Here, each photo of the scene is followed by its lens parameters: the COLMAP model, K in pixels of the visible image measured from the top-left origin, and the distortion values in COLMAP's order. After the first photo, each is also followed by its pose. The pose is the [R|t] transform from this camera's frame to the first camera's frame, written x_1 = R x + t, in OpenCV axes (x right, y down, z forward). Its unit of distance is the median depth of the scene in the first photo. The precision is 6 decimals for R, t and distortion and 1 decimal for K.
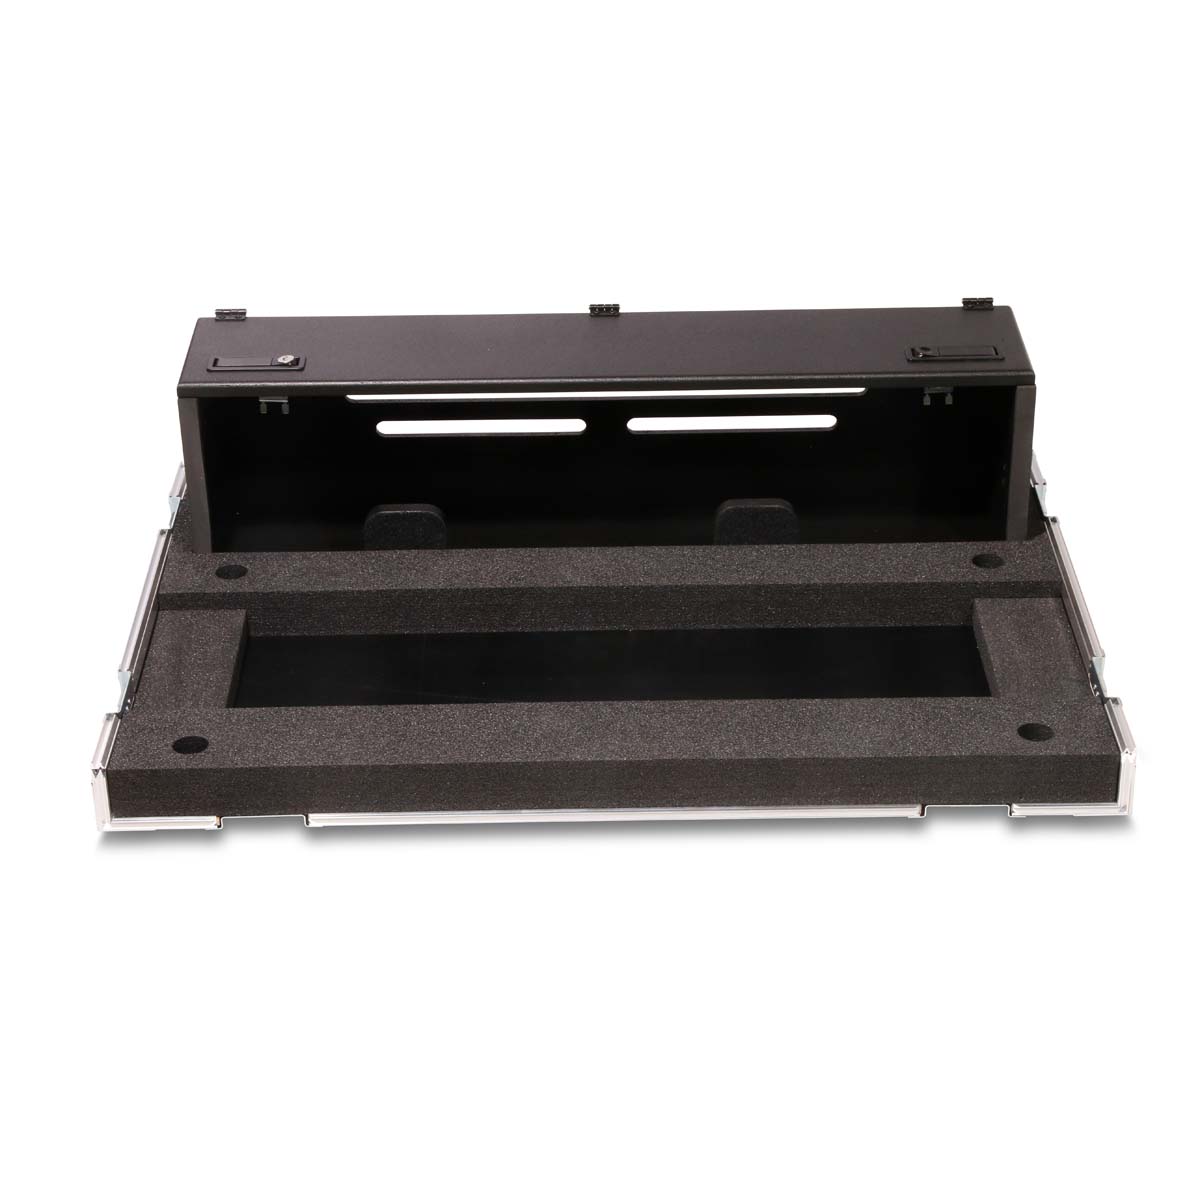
lens RADIAL K [[2831.4, 0, 626.7], [0, 2831.4, 601.0], [0, 0, 1]] dist [0.320920, -0.128358]
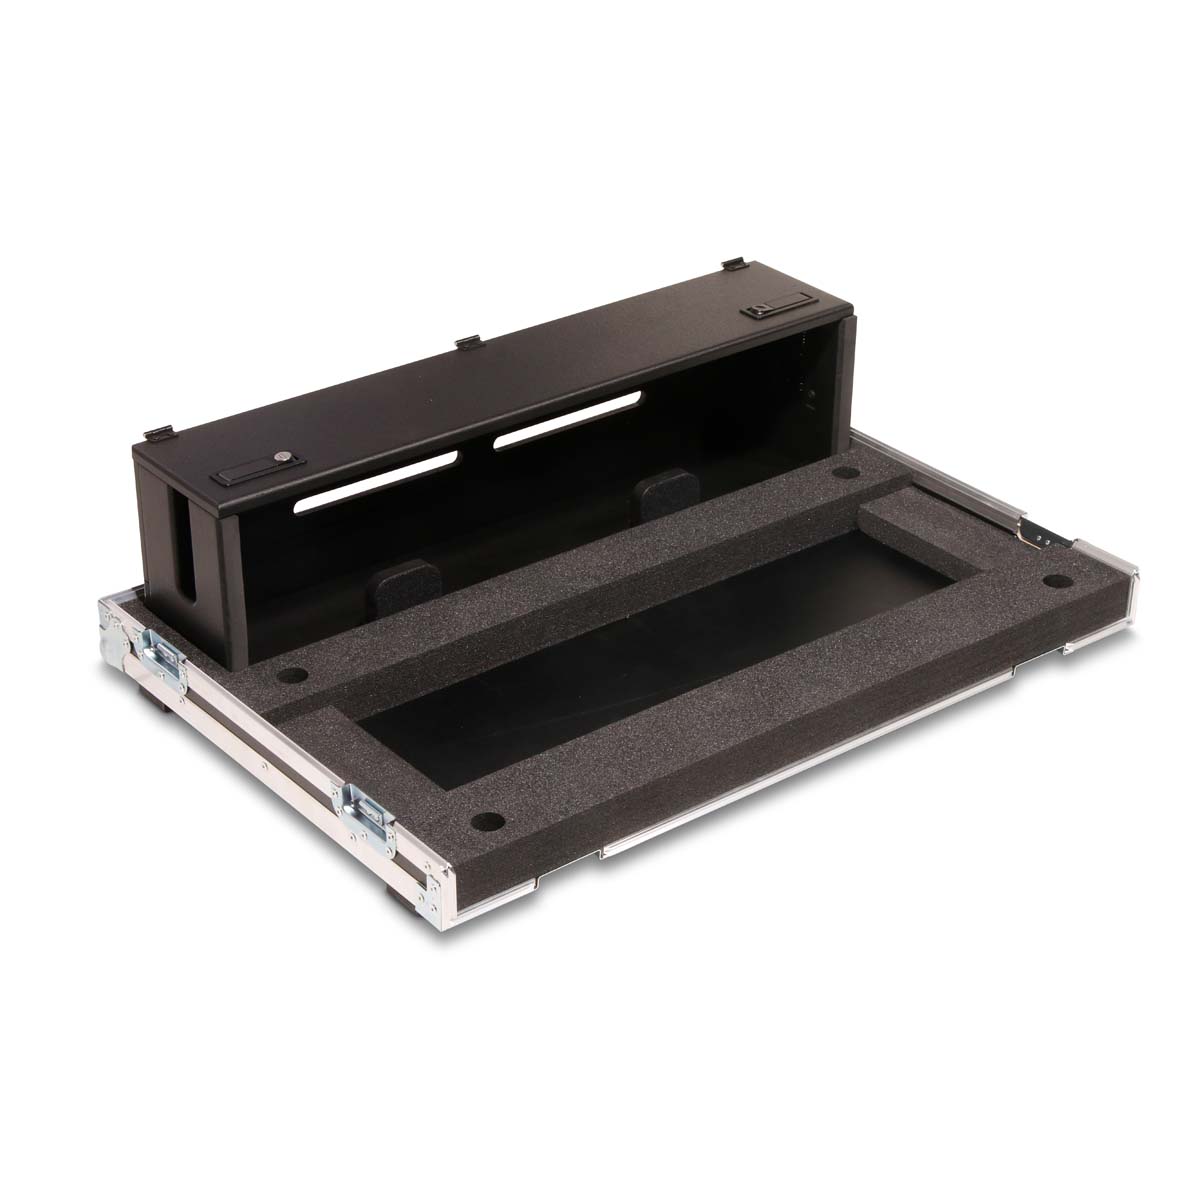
lens RADIAL K [[2600.7, 0, 600.0], [0, 2600.7, 600.0], [0, 0, 1]] dist [0.342198, 0.060781]
pose [[0.798730, -0.280916, 0.532086, -0.535254], [0.274440, 0.957066, 0.093315, -0.091649], [-0.535455, 0.071492, 0.841532, 0.164495]]
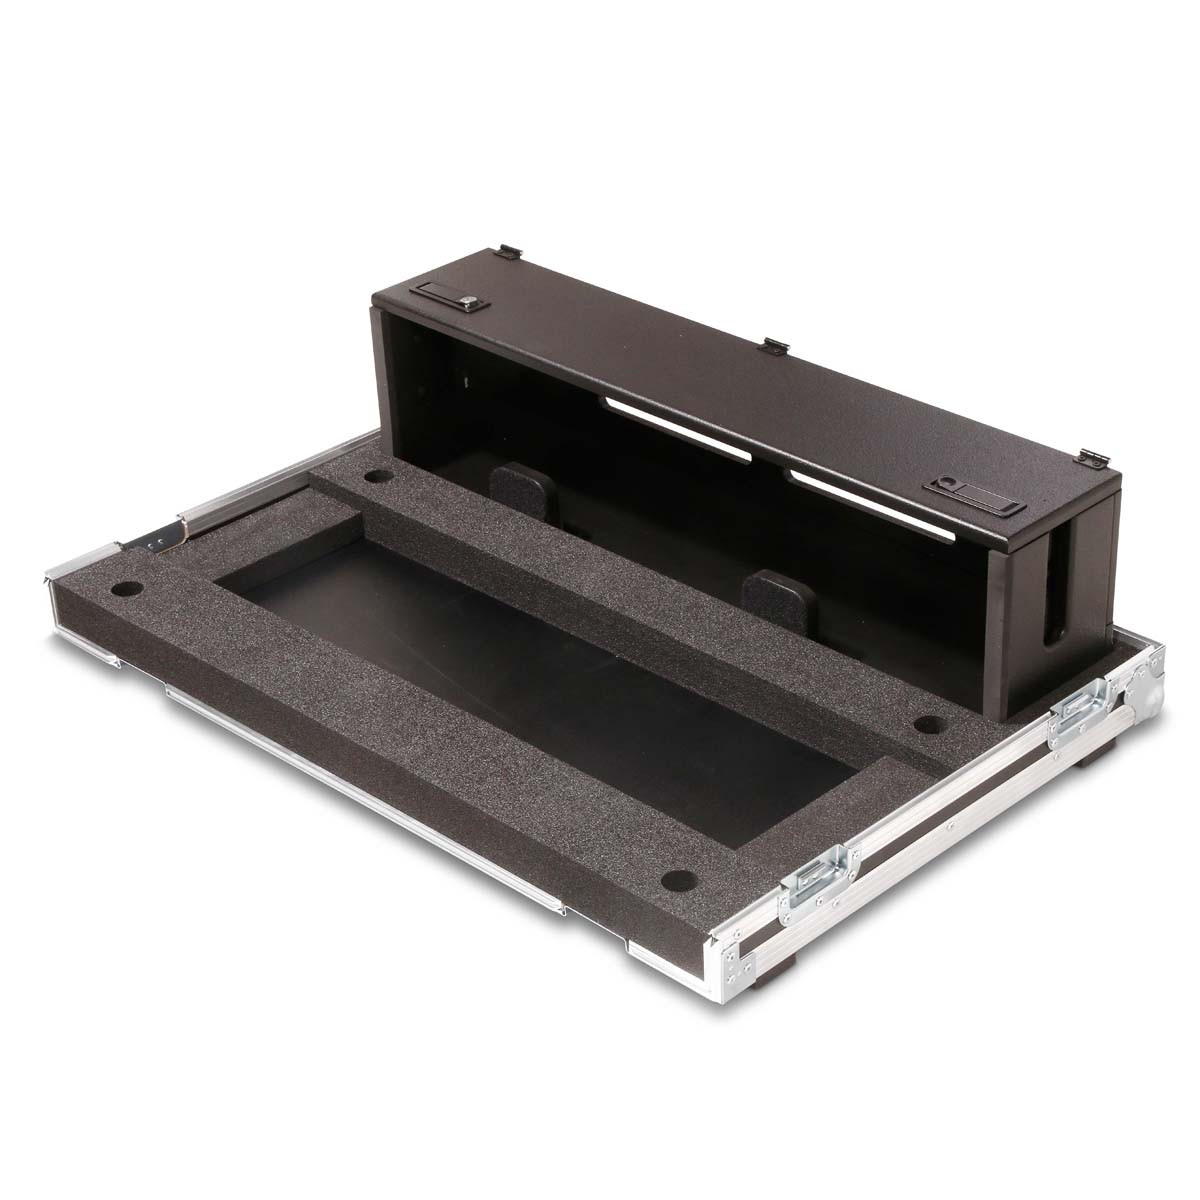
lens RADIAL K [[2831.4, 0, 626.7], [0, 2831.4, 601.0], [0, 0, 1]] dist [0.320920, -0.128358]
pose [[0.700497, 0.337848, -0.628620, 0.618397], [-0.314434, 0.936849, 0.153117, -0.159574], [0.640653, 0.090401, 0.762490, 0.245448]]
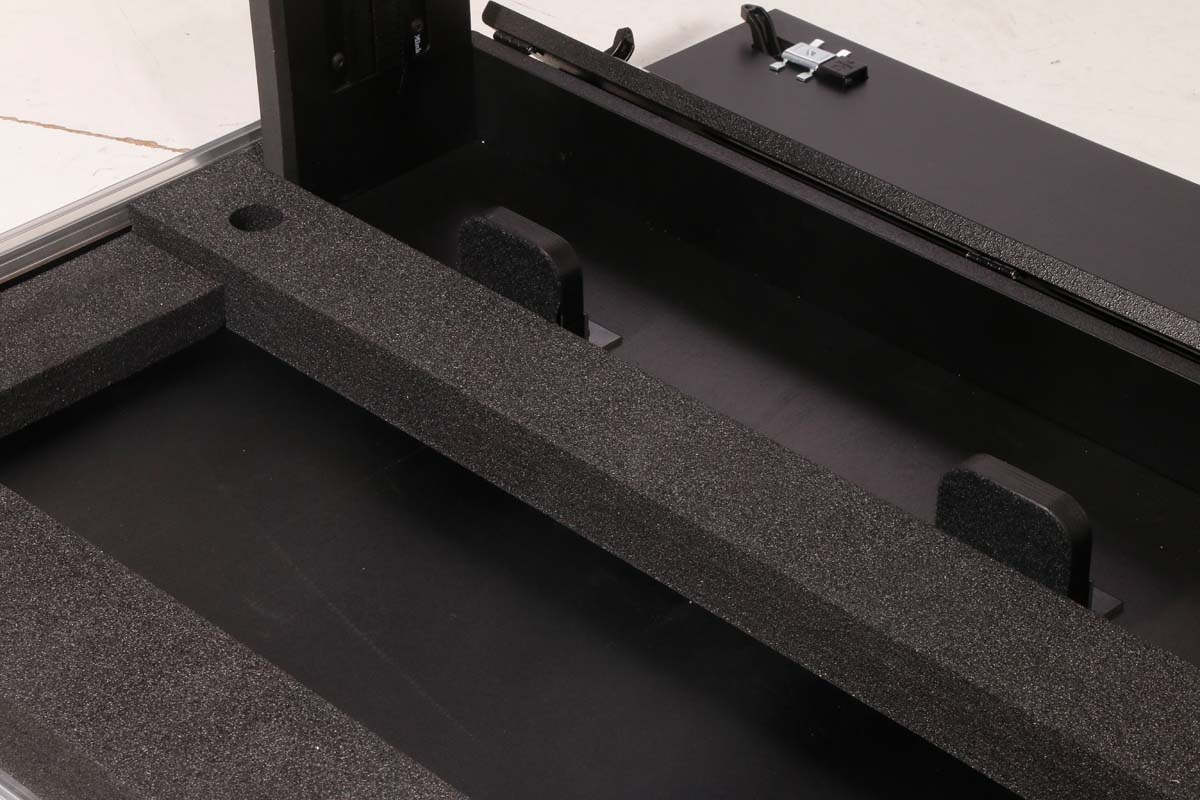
lens RADIAL K [[3166.0, 0, 600.0], [0, 3166.0, 400.0], [0, 0, 1]] dist [0.355465, -0.435733]
pose [[0.690837, 0.401648, -0.601184, 0.325791], [-0.336347, 0.914582, 0.224522, -0.148592], [0.640011, 0.047098, 0.766921, 0.538467]]
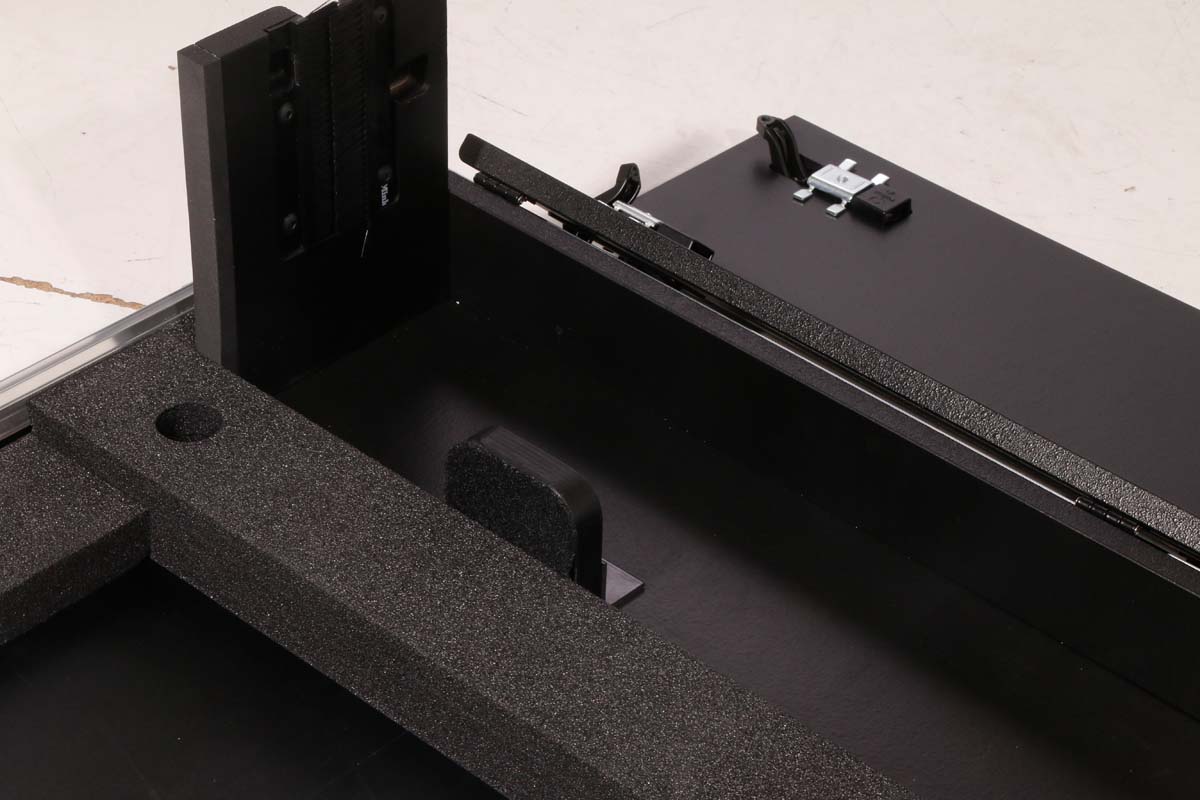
lens RADIAL K [[3360.2, 0, 600.0], [0, 3360.2, 400.0], [0, 0, 1]] dist [0.387533, 0.393094]
pose [[0.715243, 0.433532, -0.548157, 0.222381], [-0.358232, 0.900891, 0.245080, -0.178347], [0.600080, 0.021075, 0.799662, 0.585222]]
